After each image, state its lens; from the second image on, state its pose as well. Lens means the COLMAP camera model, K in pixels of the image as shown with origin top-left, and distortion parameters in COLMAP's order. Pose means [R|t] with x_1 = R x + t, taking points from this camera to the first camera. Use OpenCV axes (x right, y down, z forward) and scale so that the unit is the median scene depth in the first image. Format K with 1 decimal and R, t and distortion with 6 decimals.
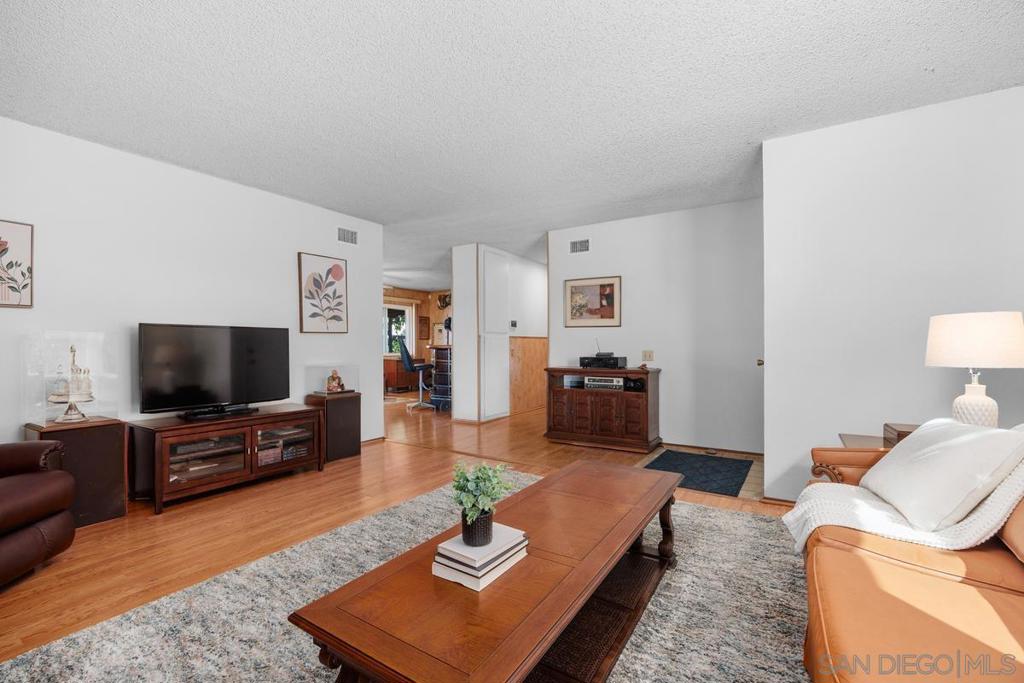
lens RADIAL K [[438.6, 0, 510.8], [0, 438.6, 345.6], [0, 0, 1]] dist [-0.004541, -0.000535]
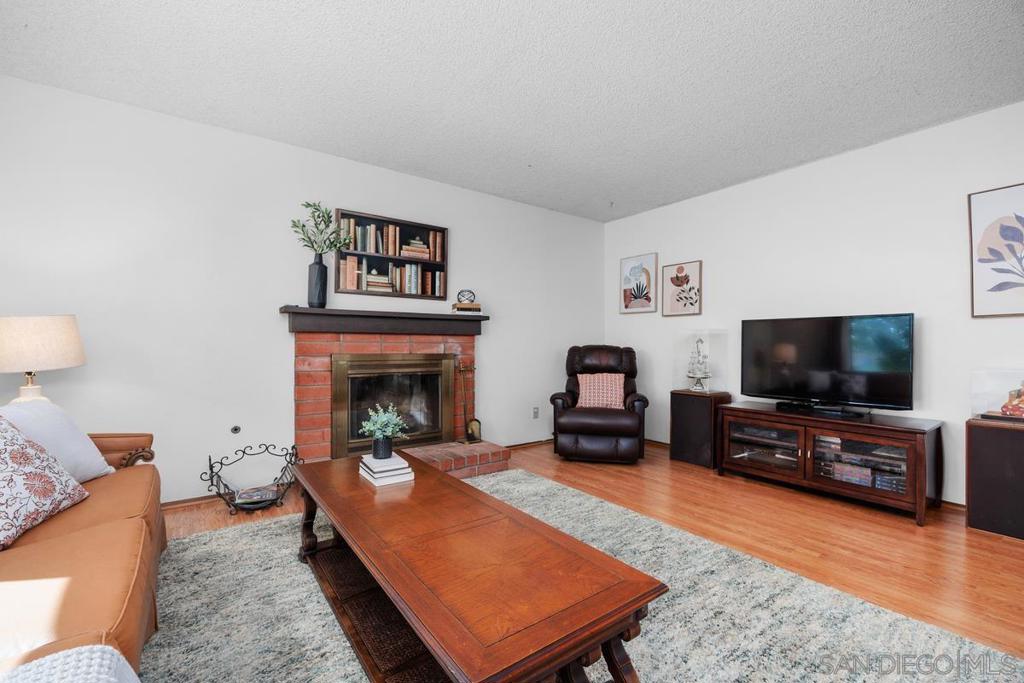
lens RADIAL K [[438.6, 0, 513.5], [0, 438.6, 341.0], [0, 0, 1]] dist [-0.004541, -0.000535]
pose [[-0.361758, -0.006437, -0.932250, 0.551683], [-0.001733, 0.999979, -0.006232, 0.015902], [0.932270, -0.000639, -0.361762, 0.901153]]
